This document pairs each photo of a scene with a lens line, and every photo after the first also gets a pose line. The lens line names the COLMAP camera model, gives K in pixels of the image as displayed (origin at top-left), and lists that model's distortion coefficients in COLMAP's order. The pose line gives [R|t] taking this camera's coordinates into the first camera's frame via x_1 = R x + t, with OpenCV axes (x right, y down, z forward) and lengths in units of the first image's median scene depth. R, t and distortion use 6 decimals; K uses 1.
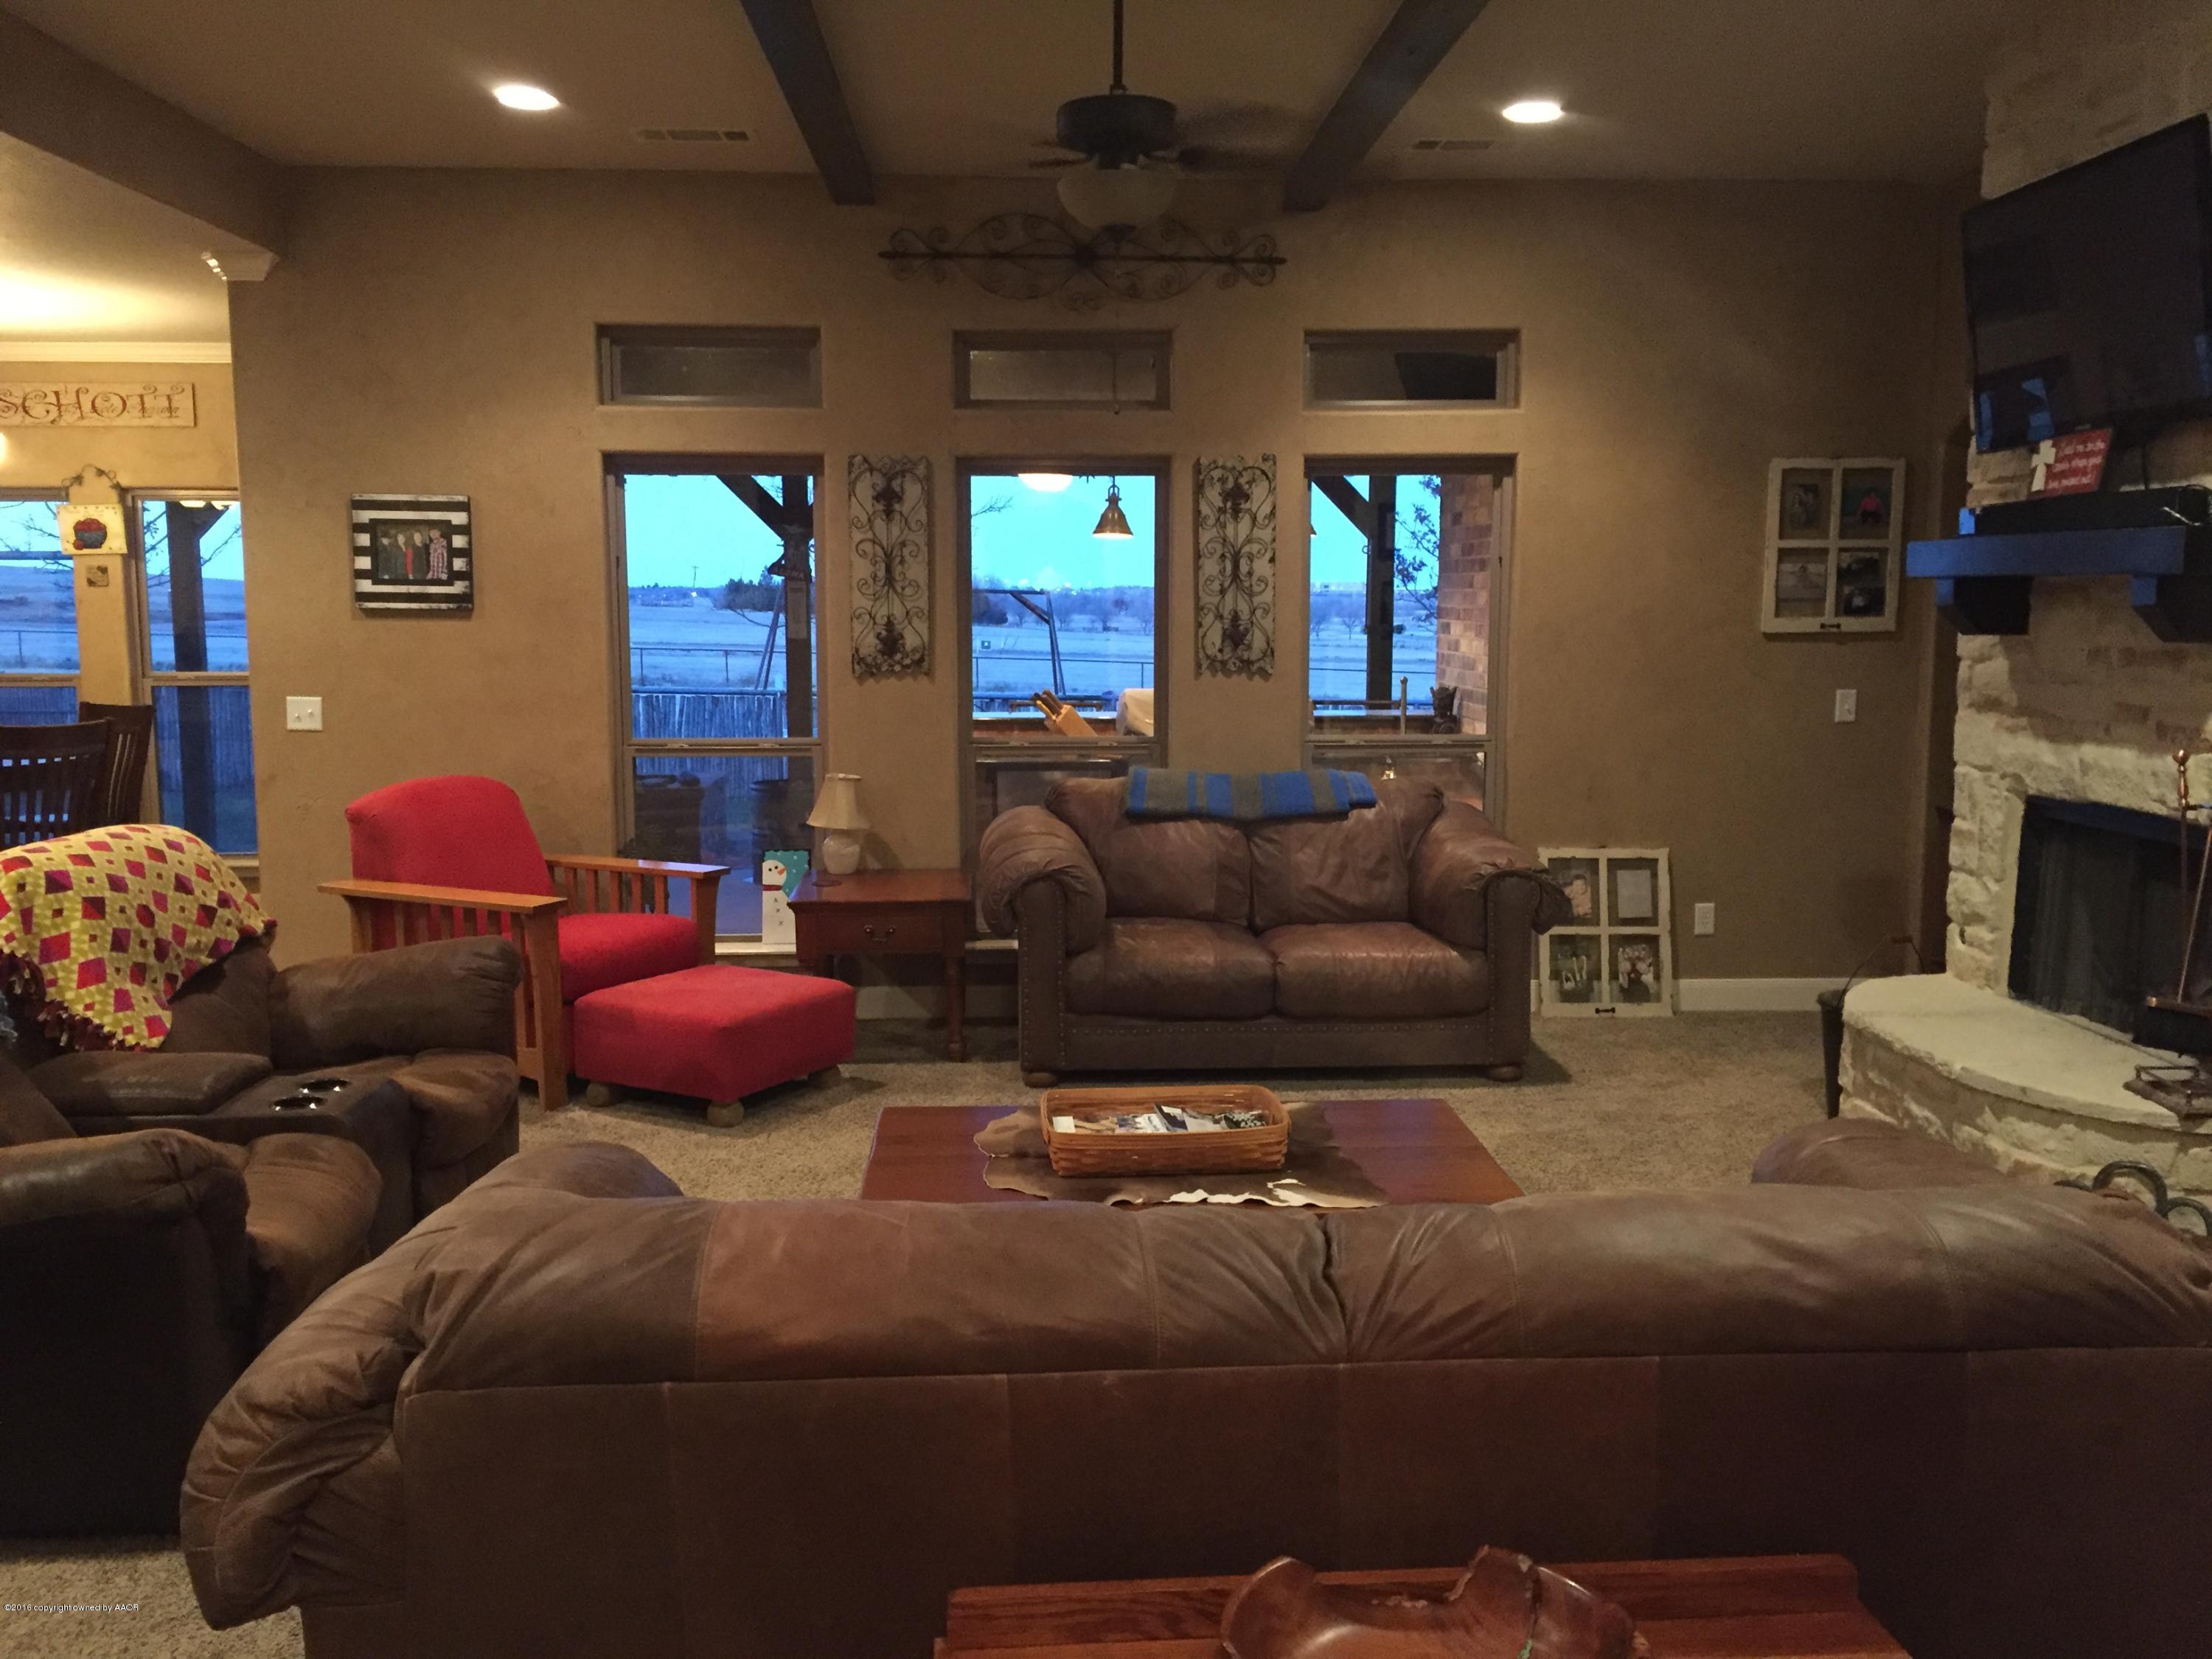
lens RADIAL K [[1897.4, 0, 1113.5], [0, 1897.4, 825.8], [0, 0, 1]] dist [0.083418, -0.110031]
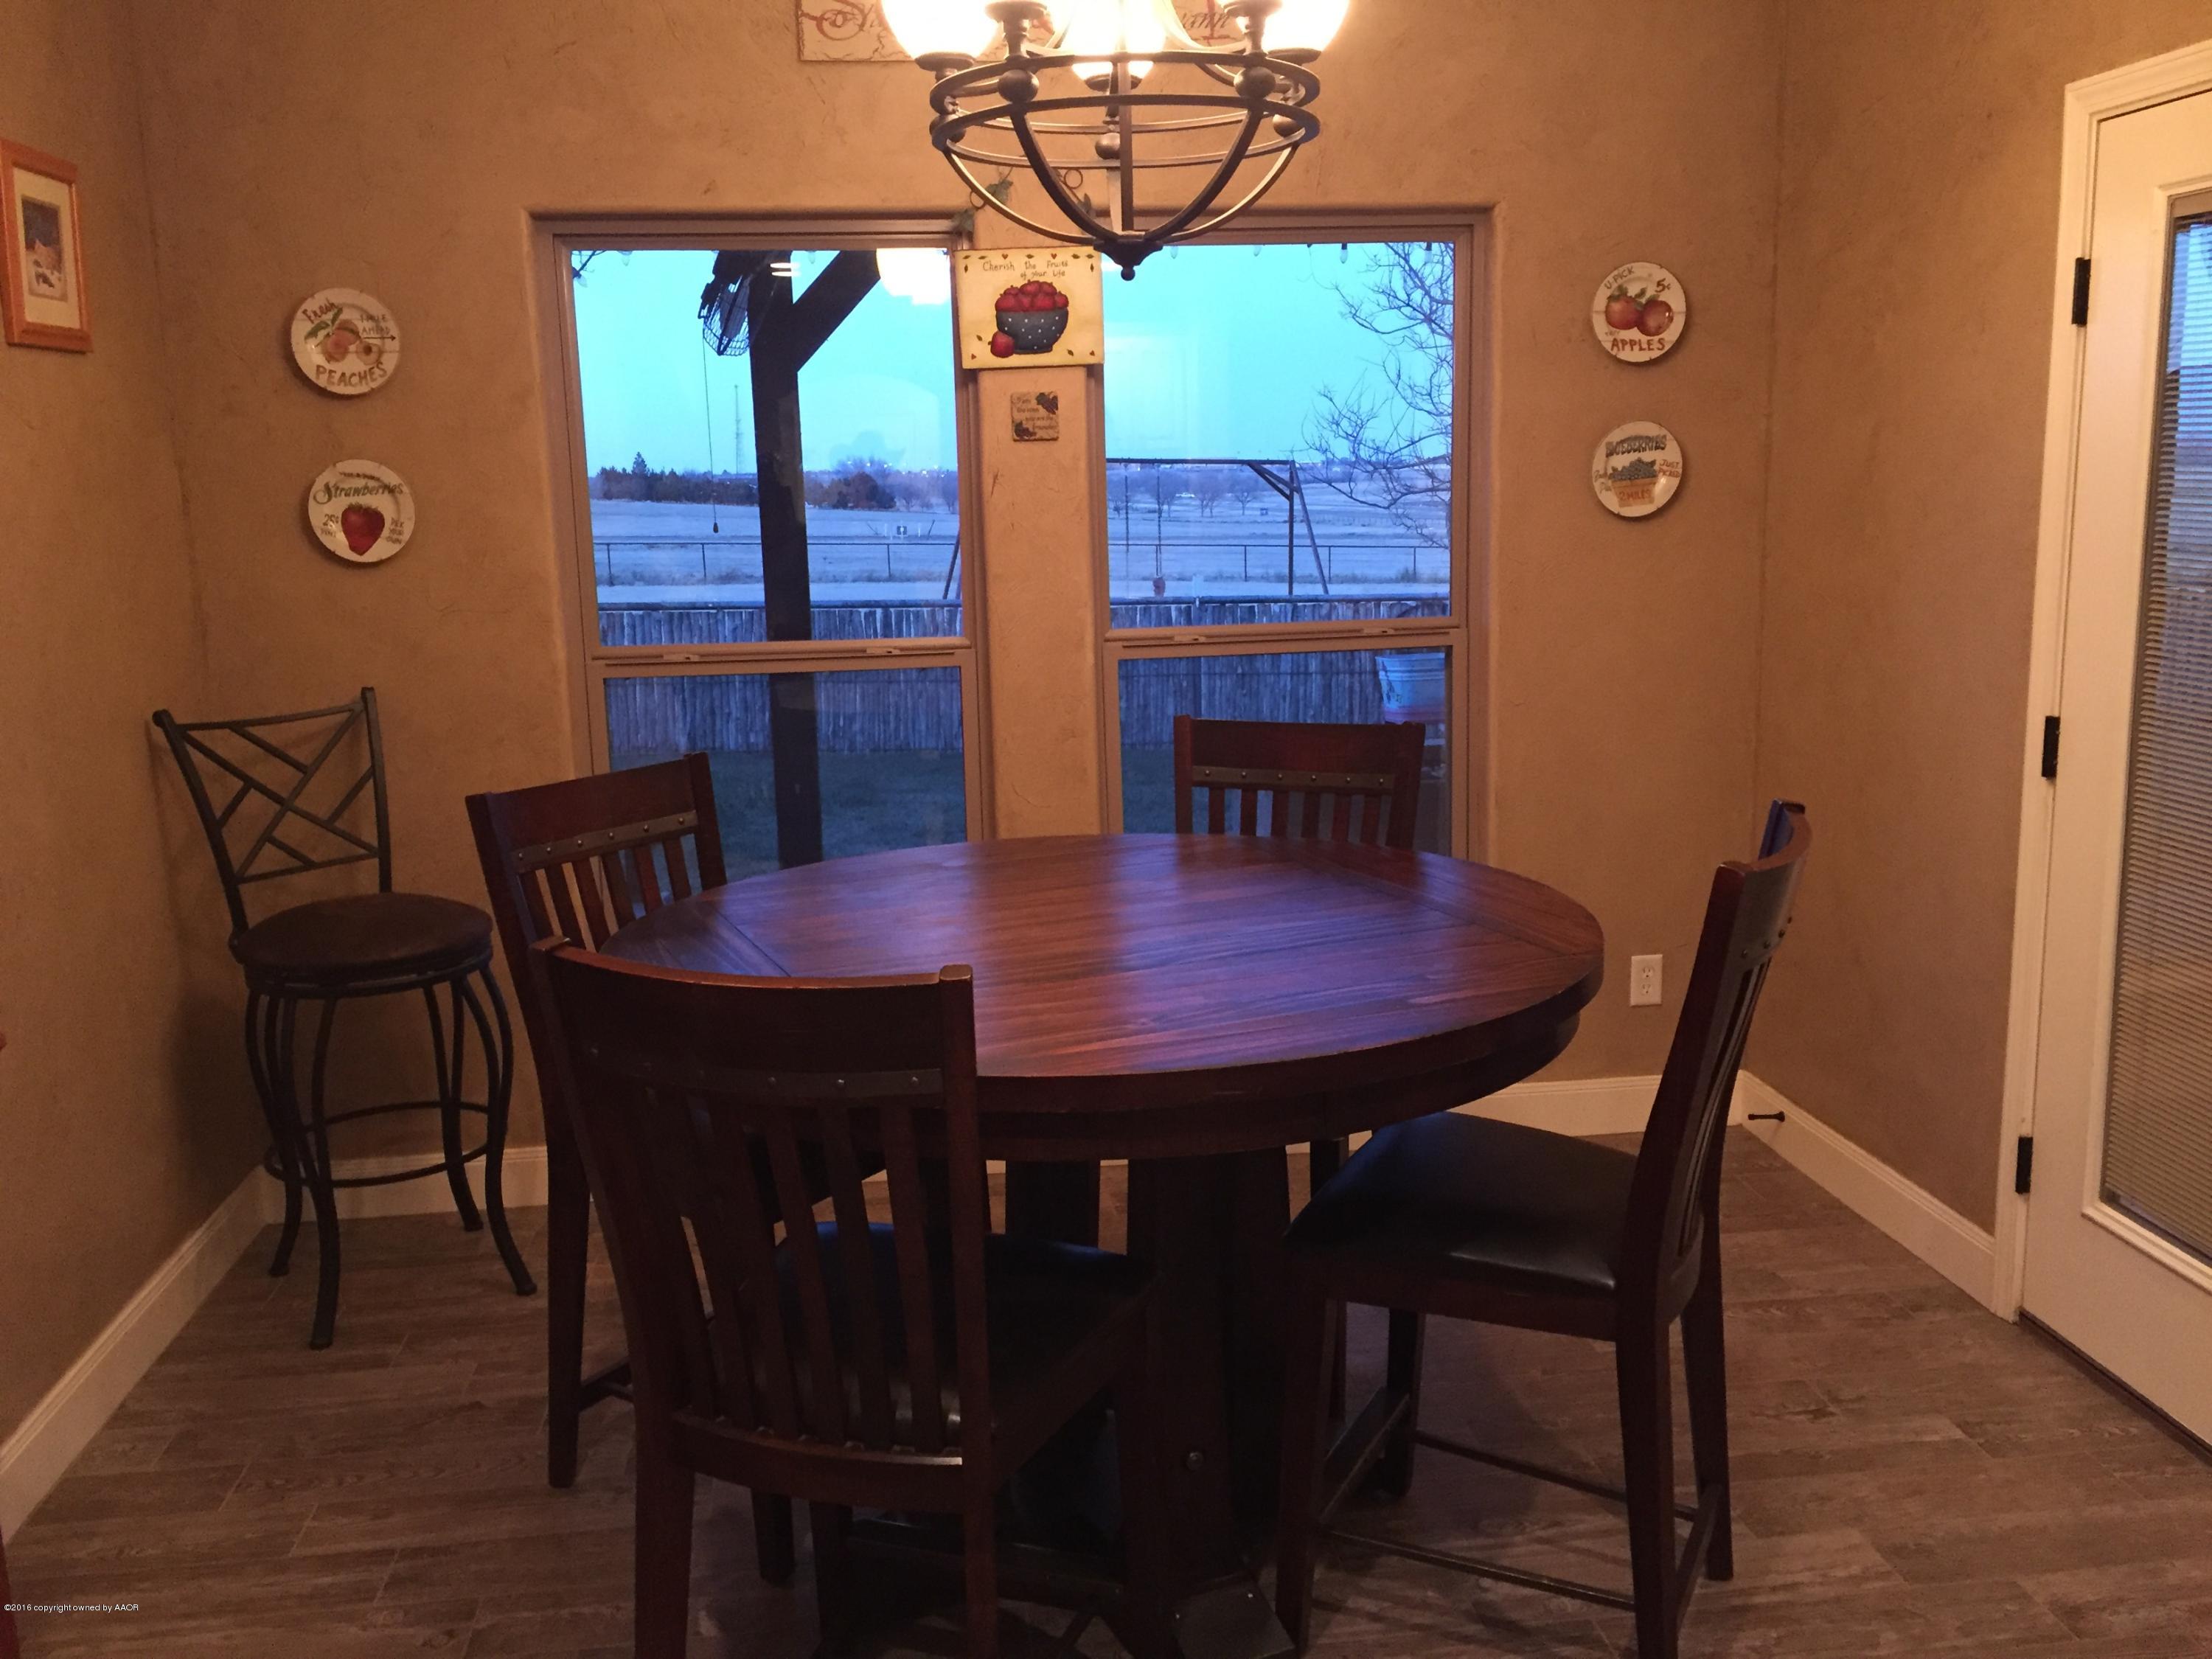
lens RADIAL K [[1897.4, 0, 1113.5], [0, 1897.4, 825.8], [0, 0, 1]] dist [0.083418, -0.110031]
pose [[0.996317, -0.038939, 0.076389, -0.071486], [0.034184, 0.997453, 0.062602, -0.008148], [-0.078632, -0.059760, 0.995111, 0.072503]]
